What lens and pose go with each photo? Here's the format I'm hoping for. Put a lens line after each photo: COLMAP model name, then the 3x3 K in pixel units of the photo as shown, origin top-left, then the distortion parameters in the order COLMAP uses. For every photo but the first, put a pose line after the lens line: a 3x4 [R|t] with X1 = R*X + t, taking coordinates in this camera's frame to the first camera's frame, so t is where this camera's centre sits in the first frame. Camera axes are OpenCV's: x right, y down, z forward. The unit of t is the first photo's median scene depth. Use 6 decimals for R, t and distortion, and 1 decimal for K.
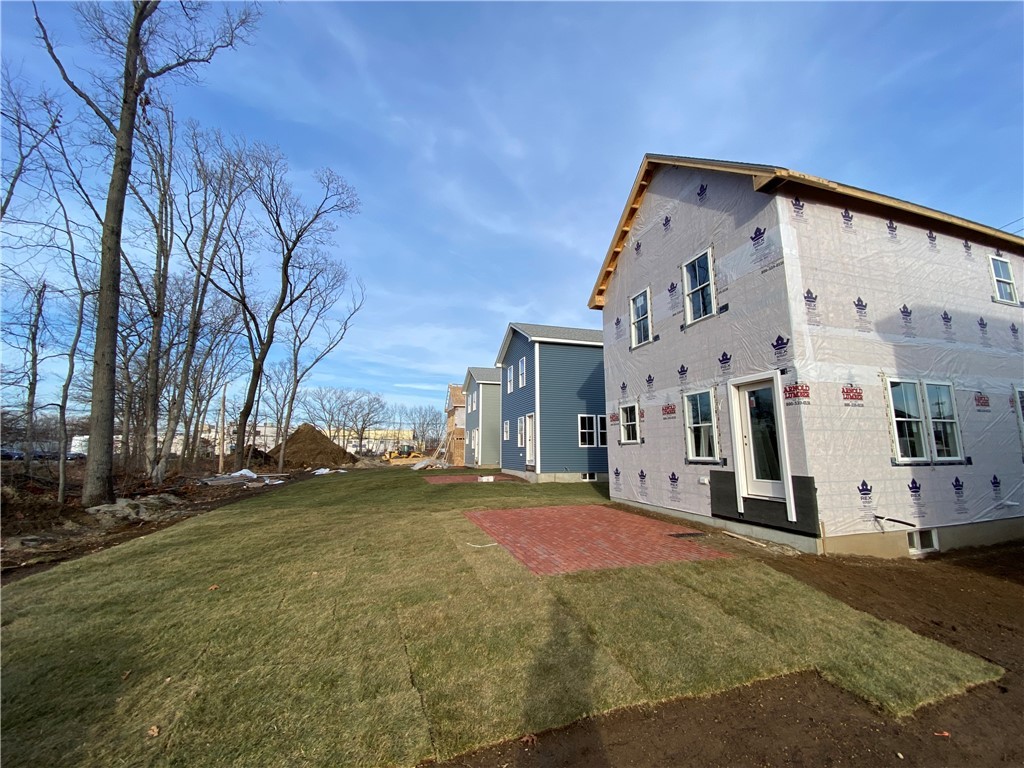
lens RADIAL K [[412.6, 0, 512.0], [0, 412.6, 384.0], [0, 0, 1]] dist [0.036135, -0.000088]
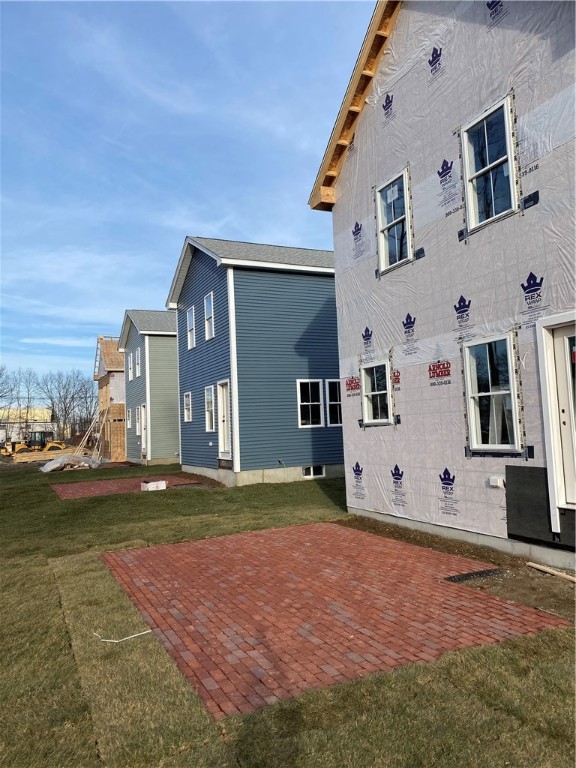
lens RADIAL K [[584.7, 0, 288.0], [0, 584.7, 384.0], [0, 0, 1]] dist [0.007538, 0.029718]
pose [[0.989229, -0.030852, 0.143085, 0.023101], [0.018711, 0.996168, 0.085434, 0.003378], [-0.145172, -0.081837, 0.986016, 0.142075]]
